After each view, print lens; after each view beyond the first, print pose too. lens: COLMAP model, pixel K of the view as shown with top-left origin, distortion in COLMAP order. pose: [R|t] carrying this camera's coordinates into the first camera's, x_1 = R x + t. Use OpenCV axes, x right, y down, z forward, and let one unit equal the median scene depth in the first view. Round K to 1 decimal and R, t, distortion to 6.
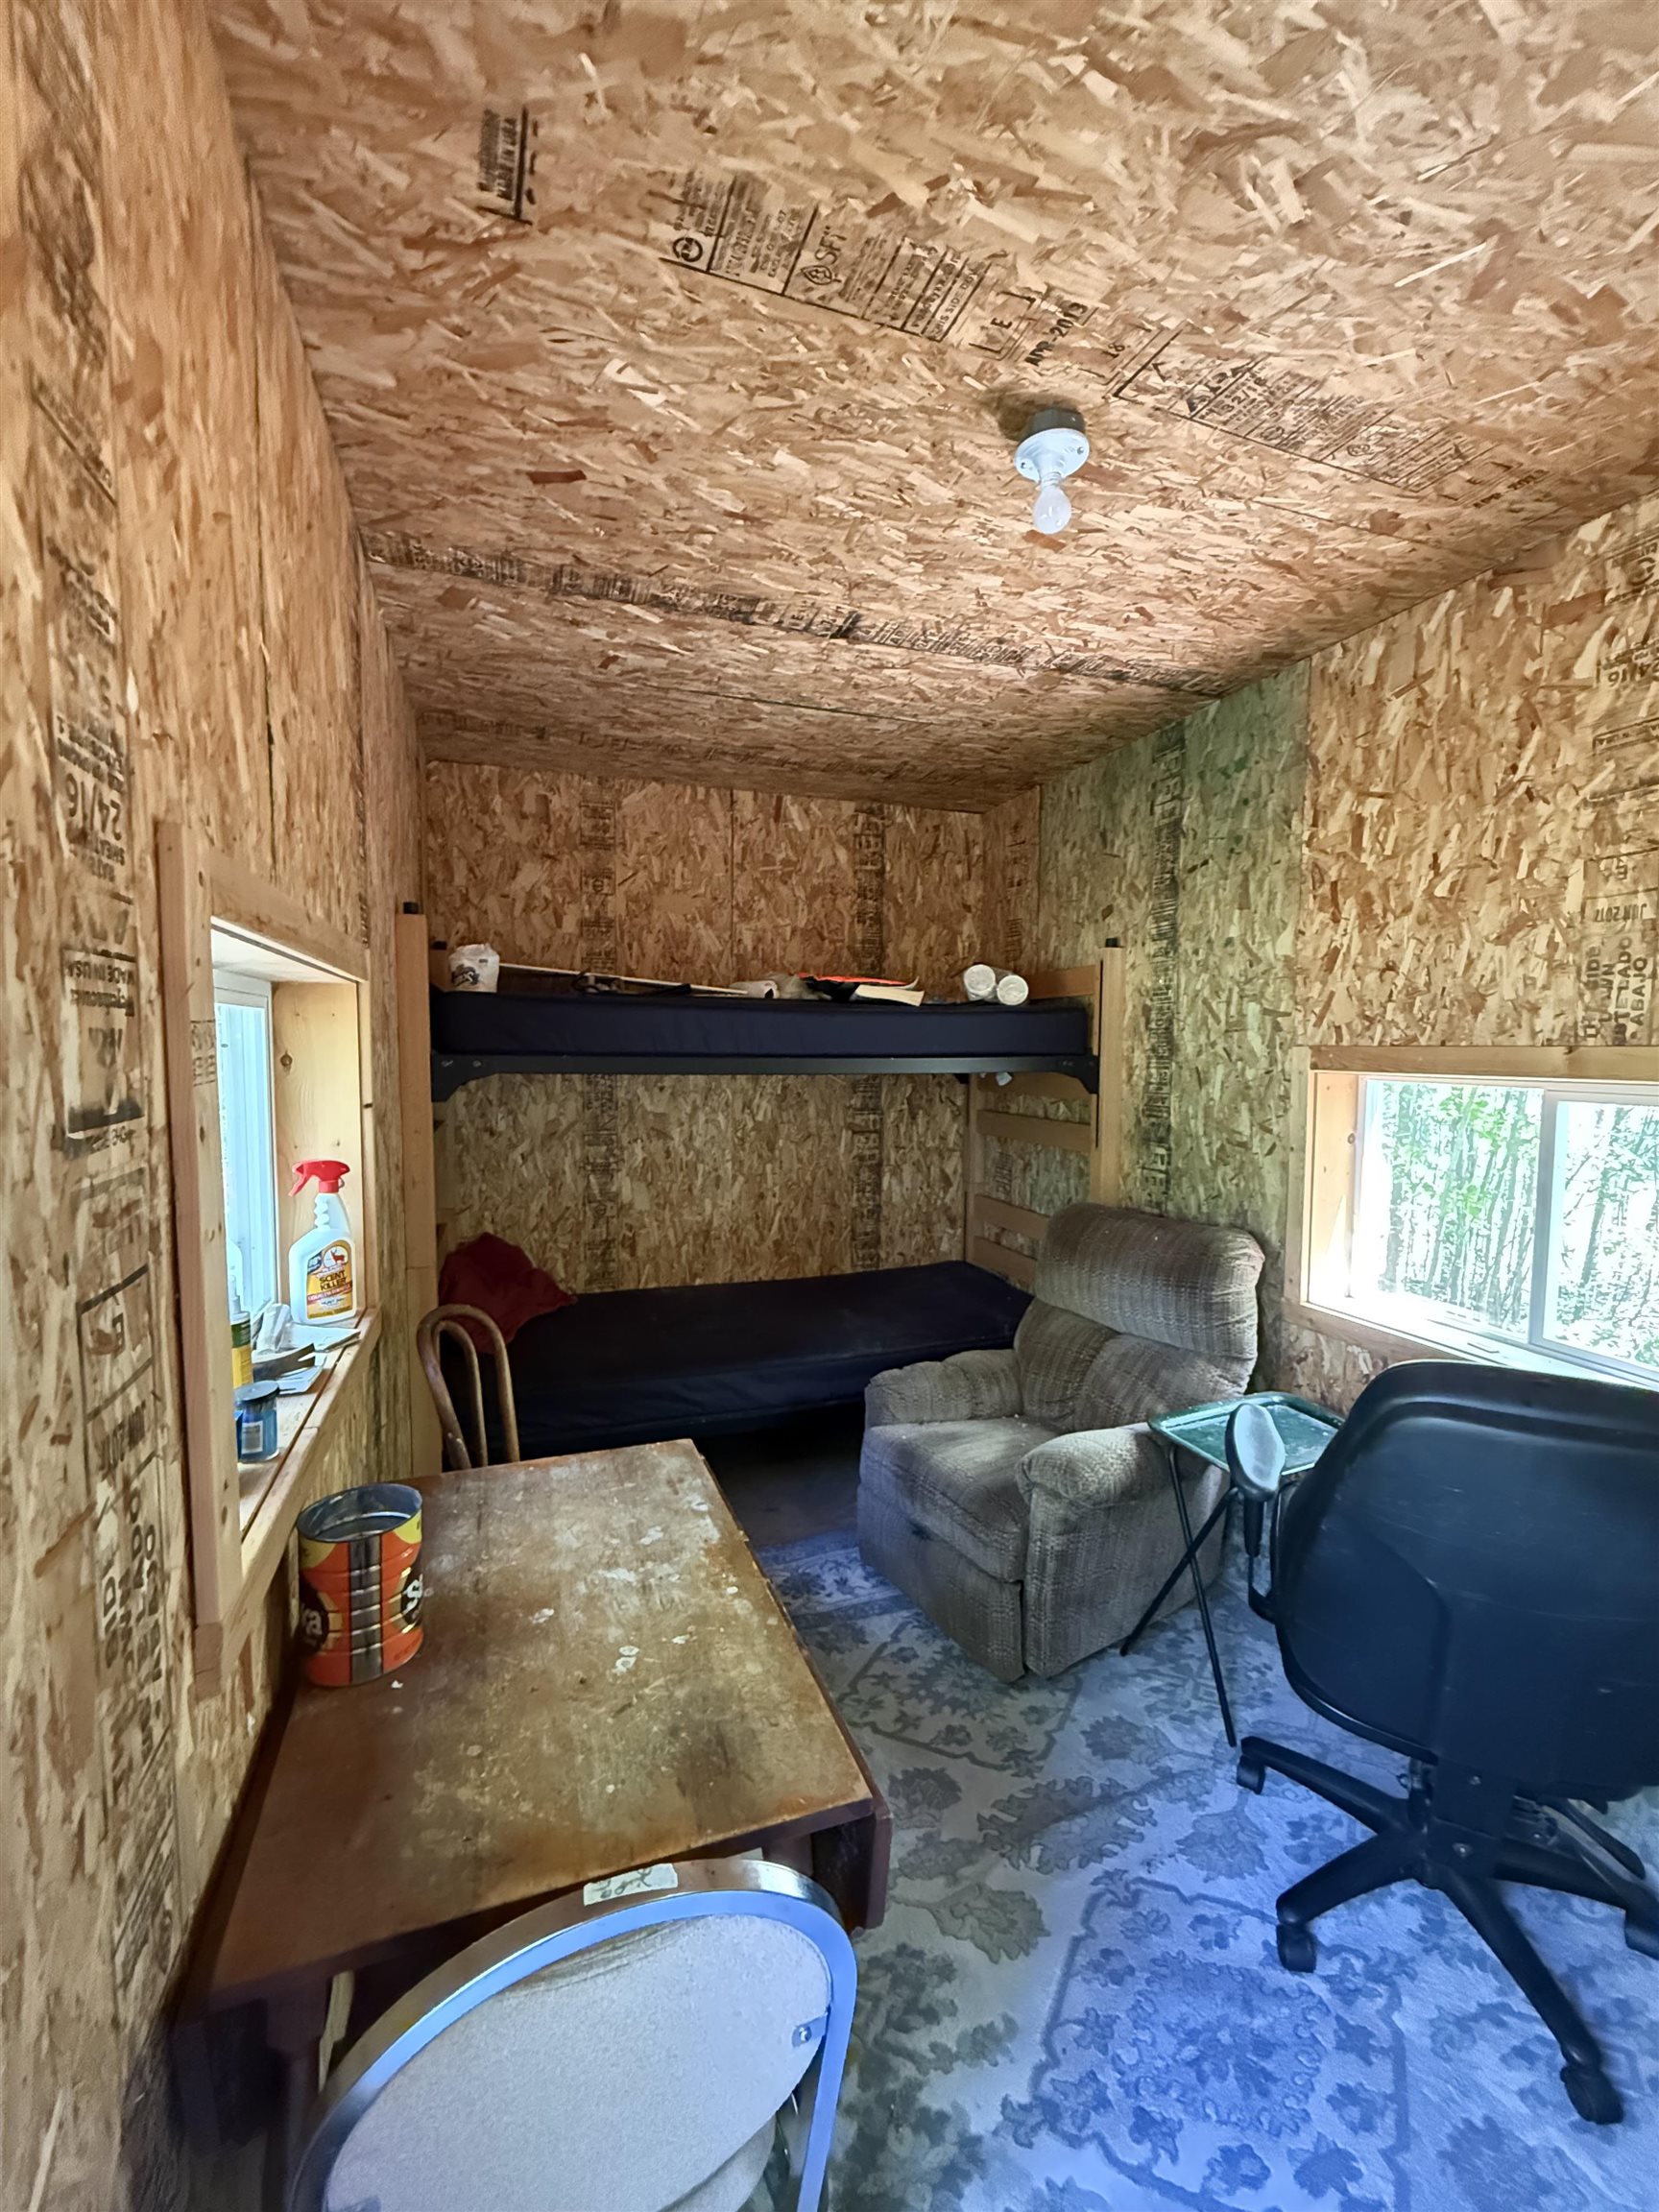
lens RADIAL K [[927.3, 0, 829.5], [0, 927.3, 1106.0], [0, 0, 1]] dist [-0.001306, -0.000308]
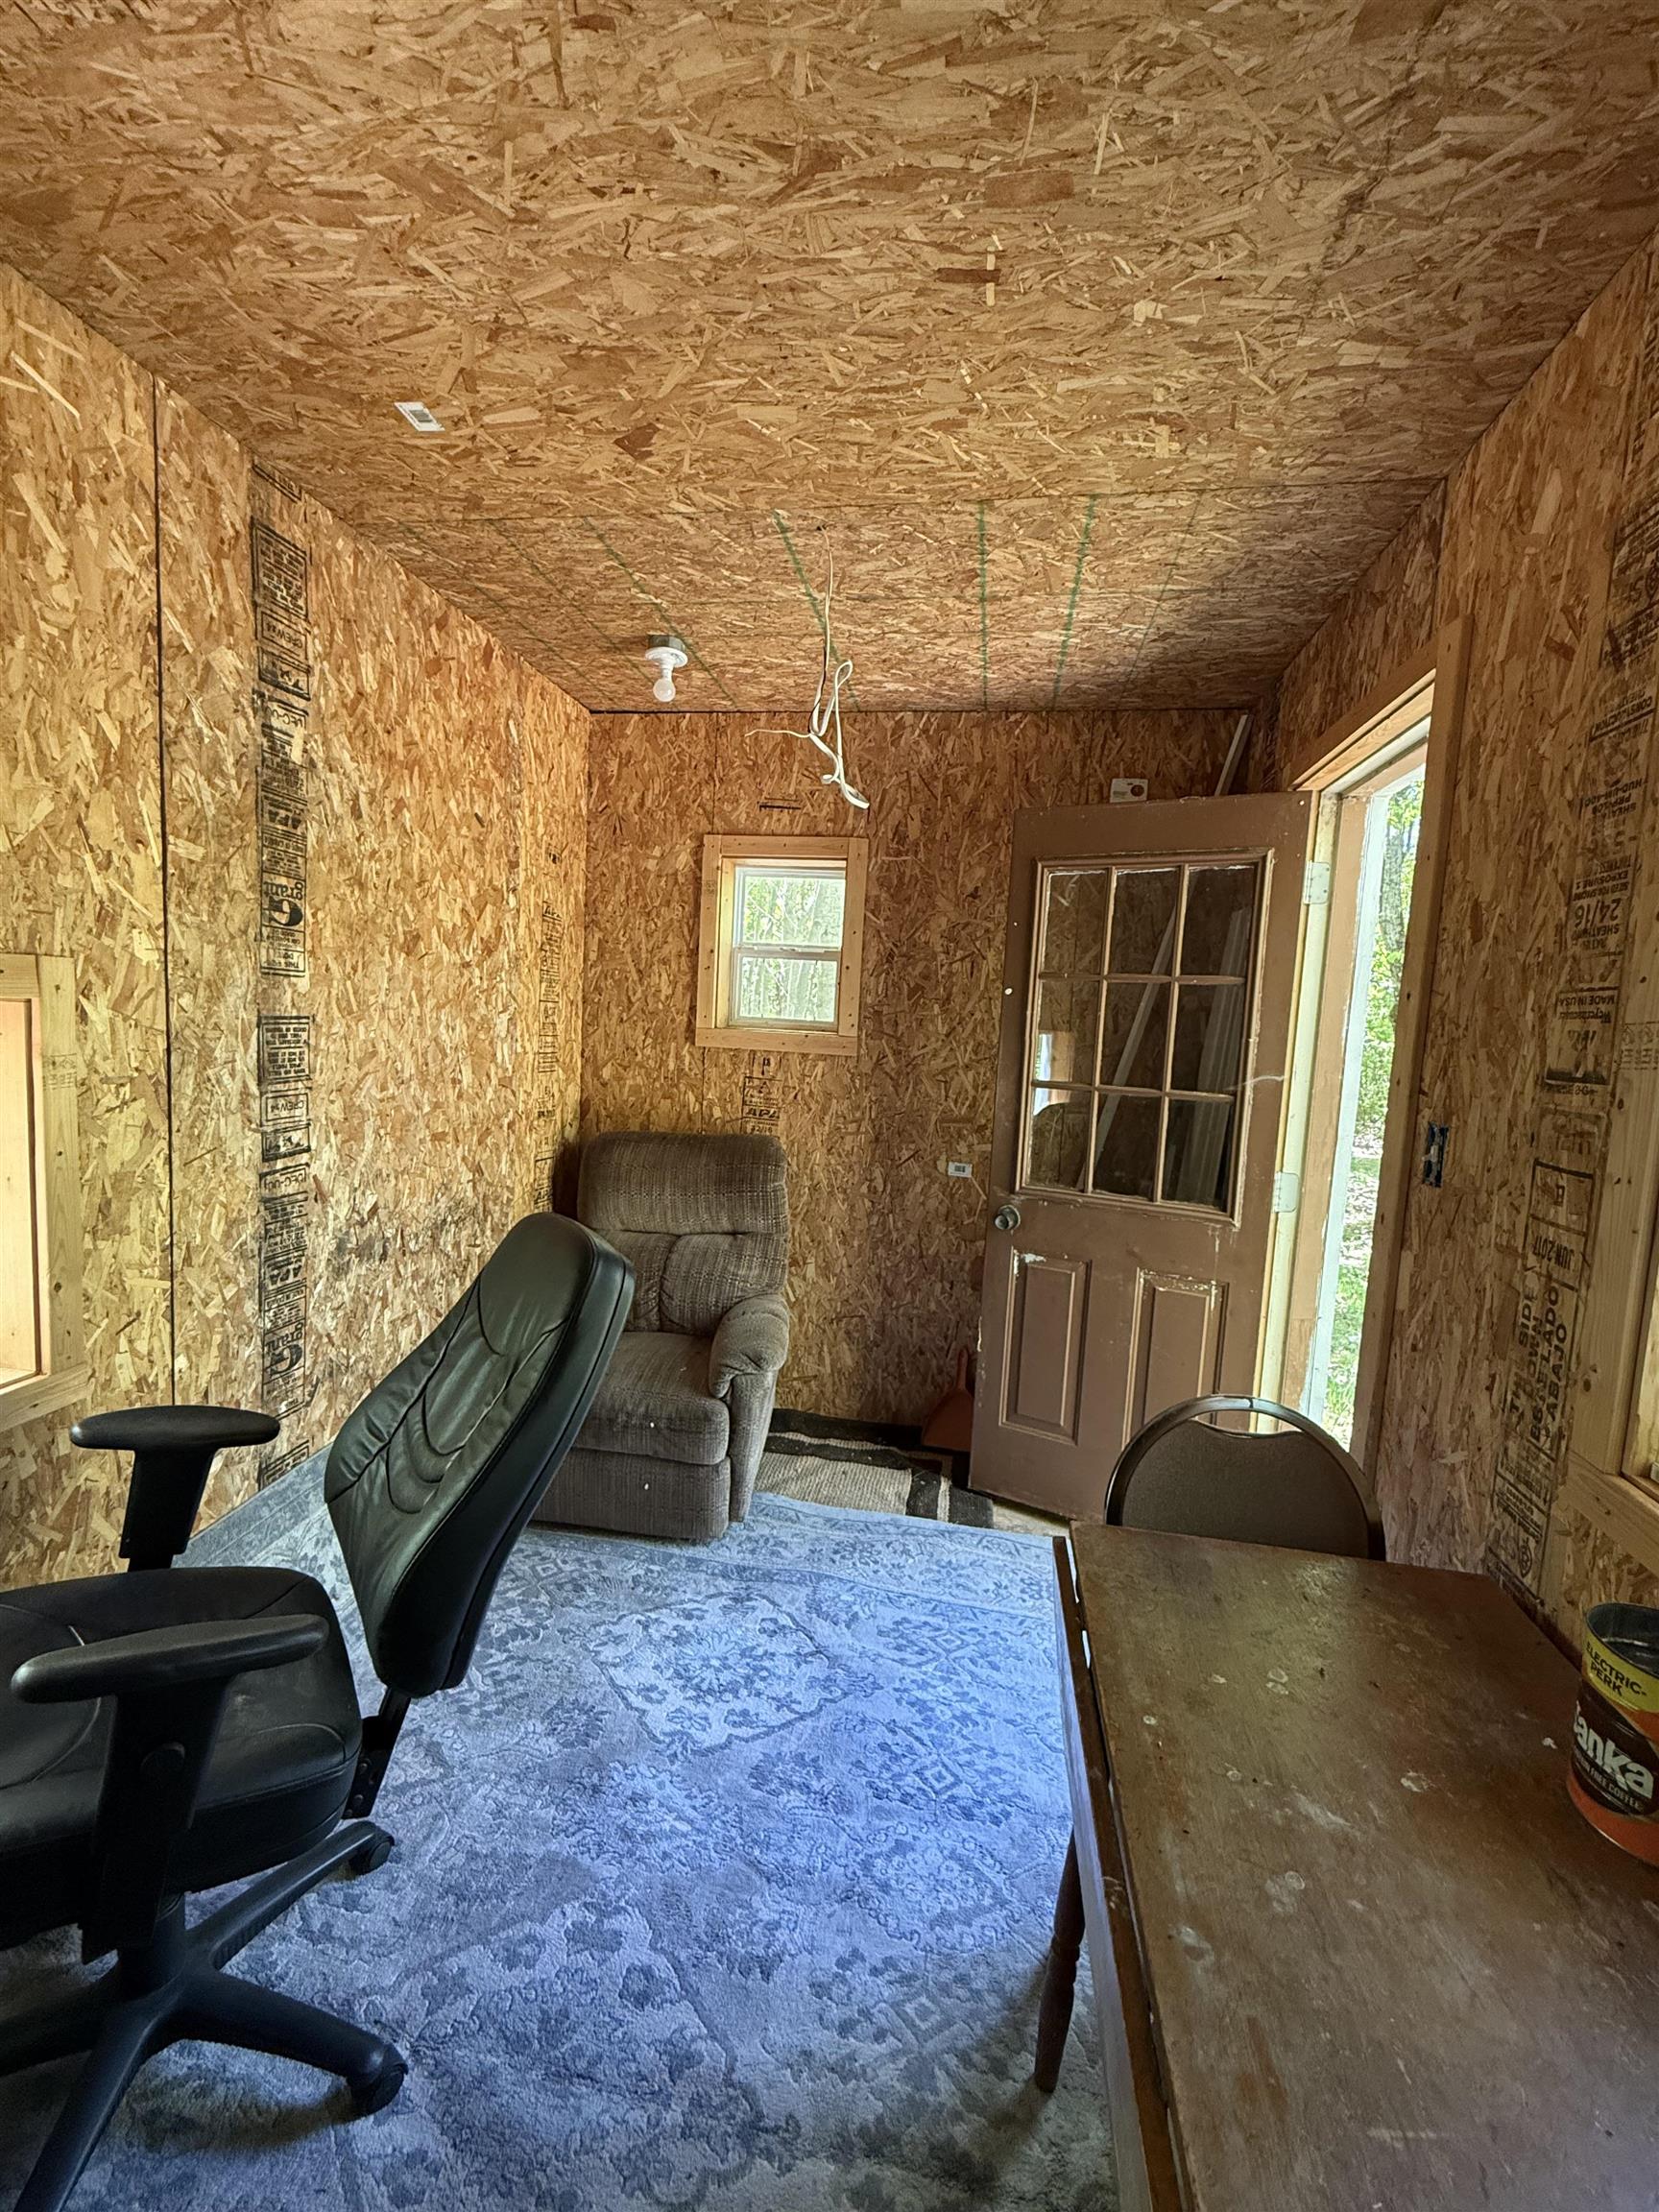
lens RADIAL K [[927.3, 0, 829.5], [0, 927.3, 1106.0], [0, 0, 1]] dist [-0.001306, -0.000308]
pose [[-0.871959, -0.096764, 0.479920, -0.229021], [-0.024476, 0.987663, 0.154669, -0.113673], [-0.488966, 0.123118, -0.863571, 2.067956]]
